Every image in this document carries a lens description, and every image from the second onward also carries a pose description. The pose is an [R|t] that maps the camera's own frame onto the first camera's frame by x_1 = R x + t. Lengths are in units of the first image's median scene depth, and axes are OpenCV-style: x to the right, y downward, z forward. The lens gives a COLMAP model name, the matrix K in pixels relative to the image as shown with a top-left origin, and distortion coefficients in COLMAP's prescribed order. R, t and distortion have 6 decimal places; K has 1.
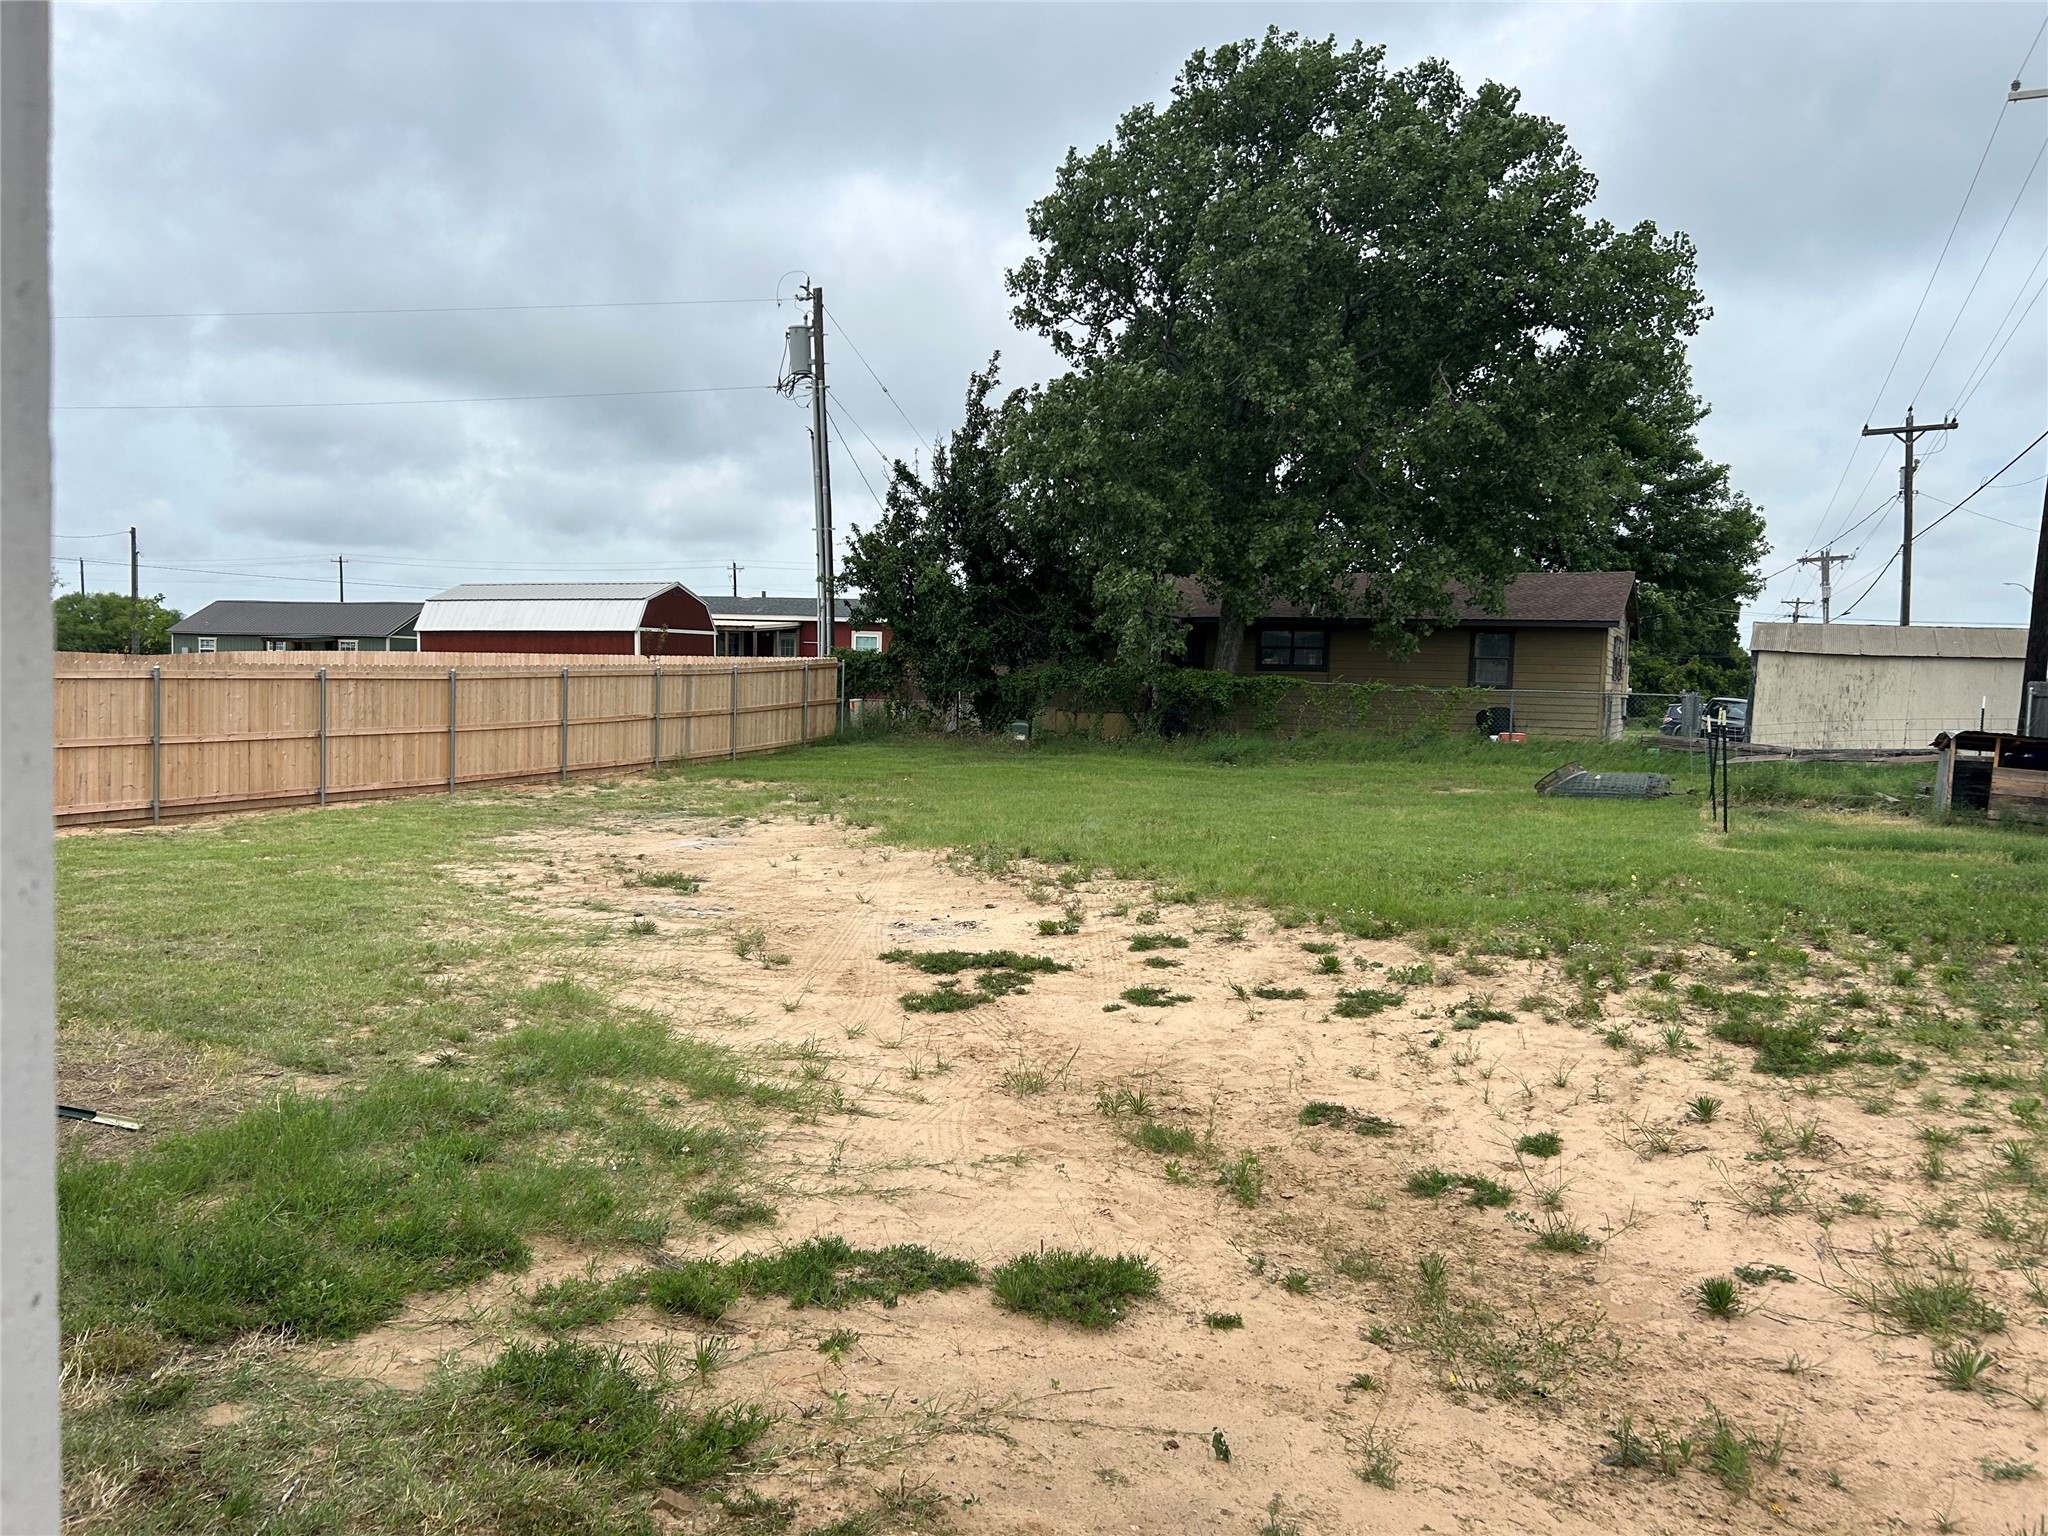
lens RADIAL K [[1531.0, 0, 1024.0], [0, 1531.0, 768.0], [0, 0, 1]] dist [0.030631, -0.004253]
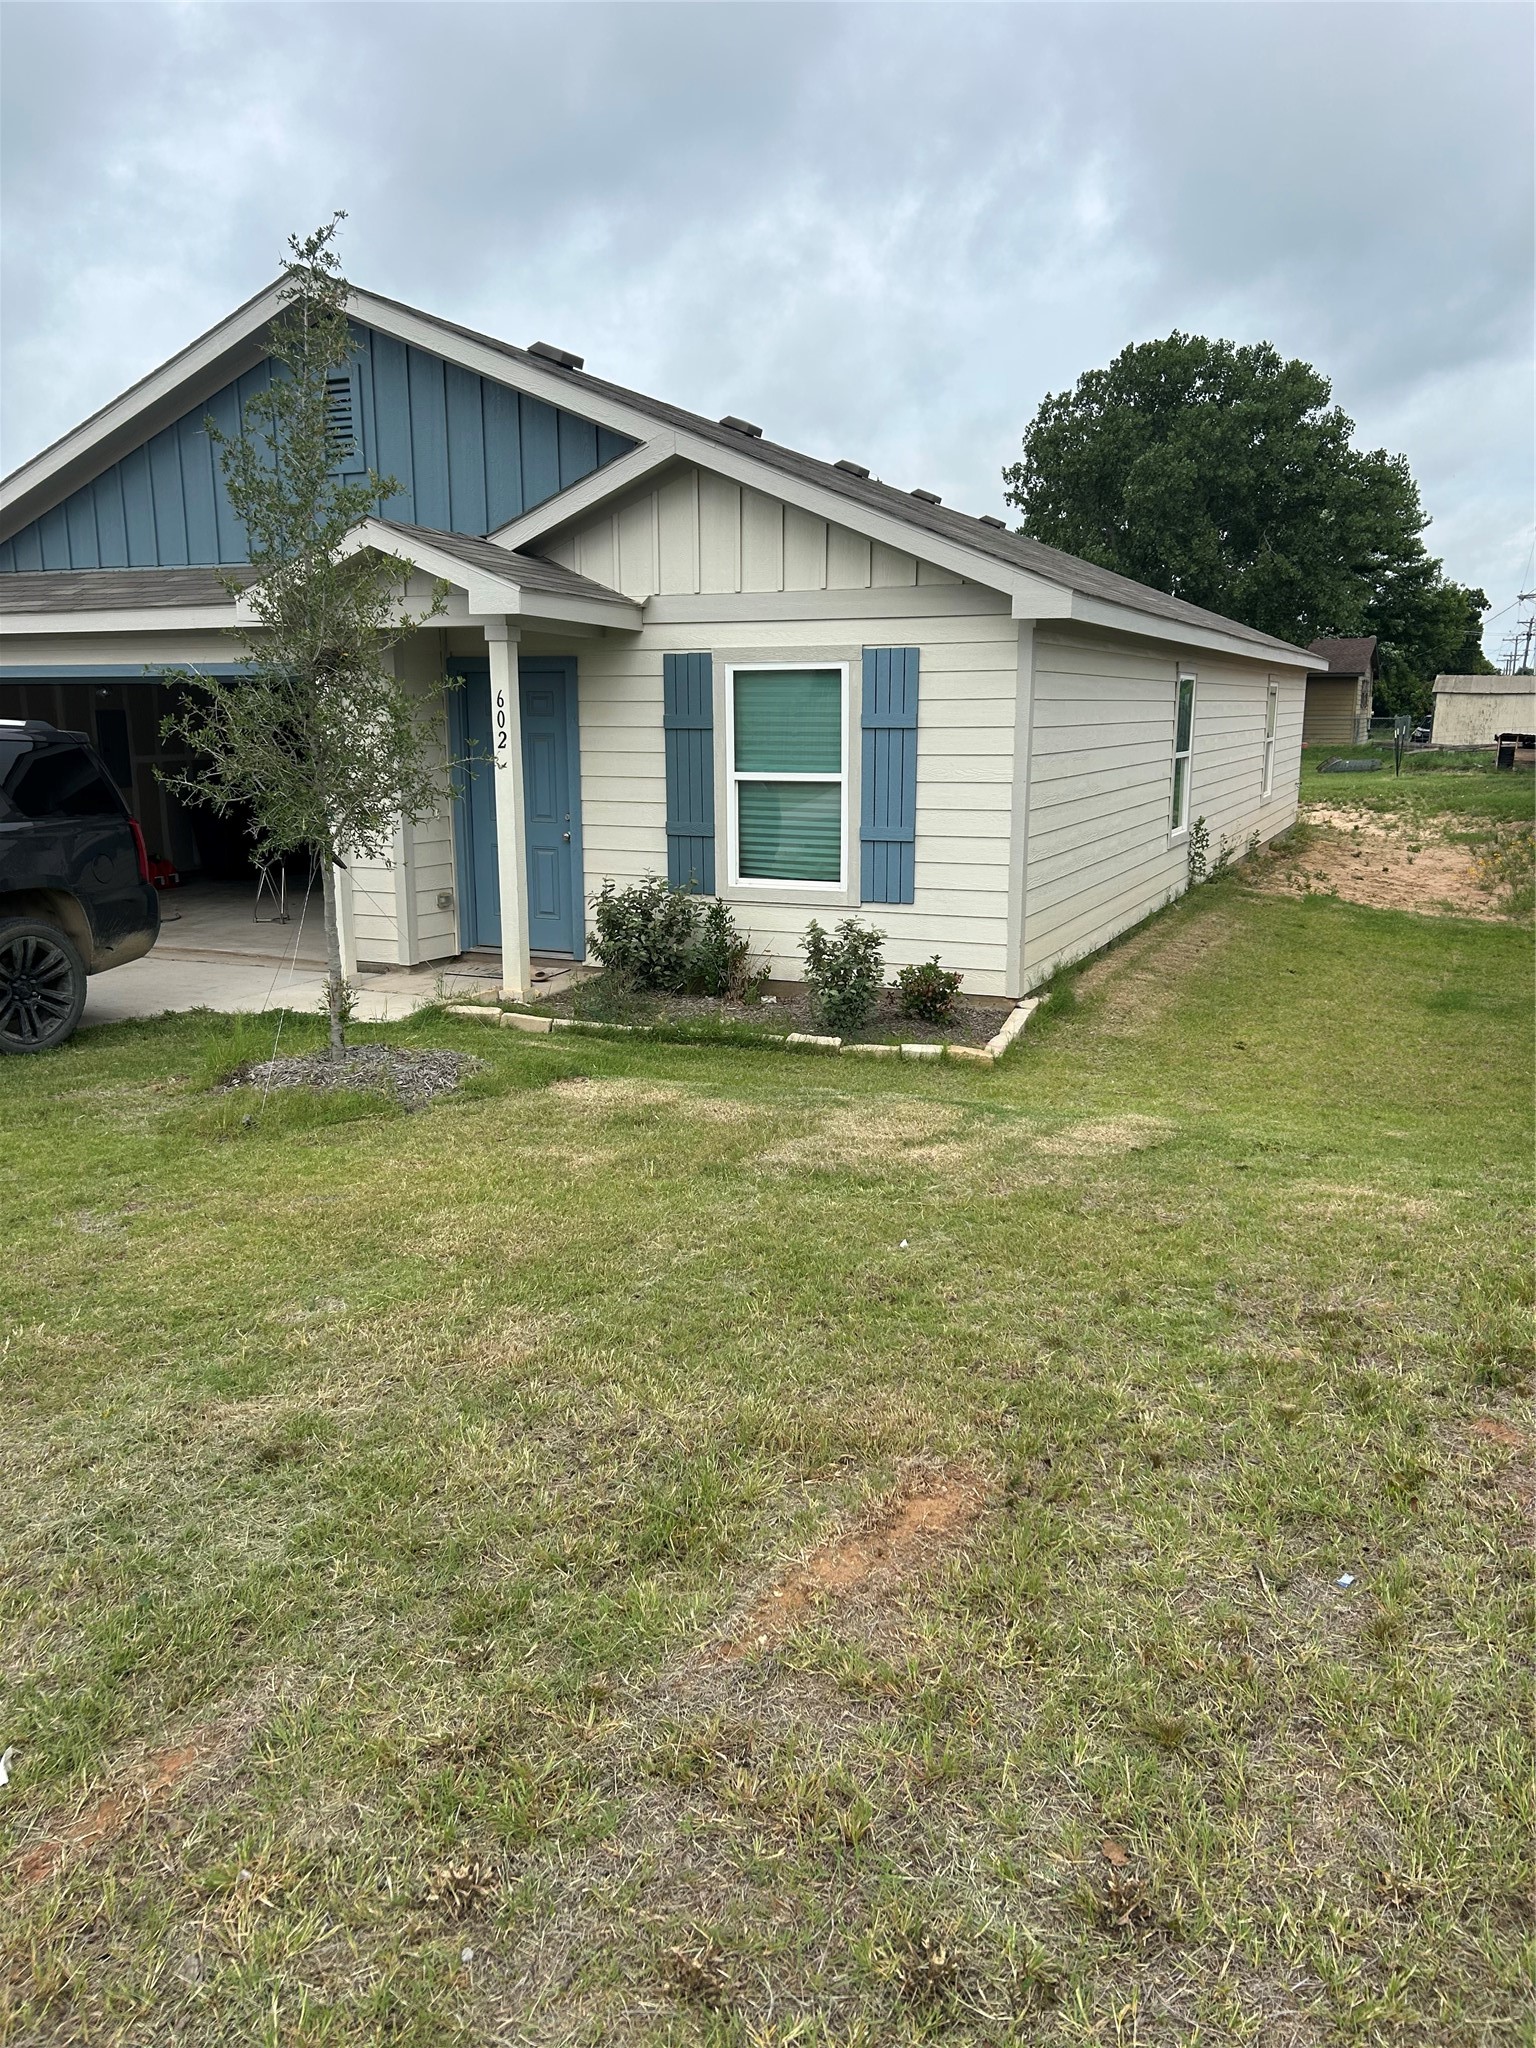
lens RADIAL K [[1531.0, 0, 809.2], [0, 1531.0, 1021.8], [0, 0, 1]] dist [0.030631, -0.004253]
pose [[0.999370, -0.034309, 0.009107, -0.258223], [0.032617, 0.988786, 0.145734, 0.018233], [-0.014005, -0.145345, 0.989282, -0.738674]]
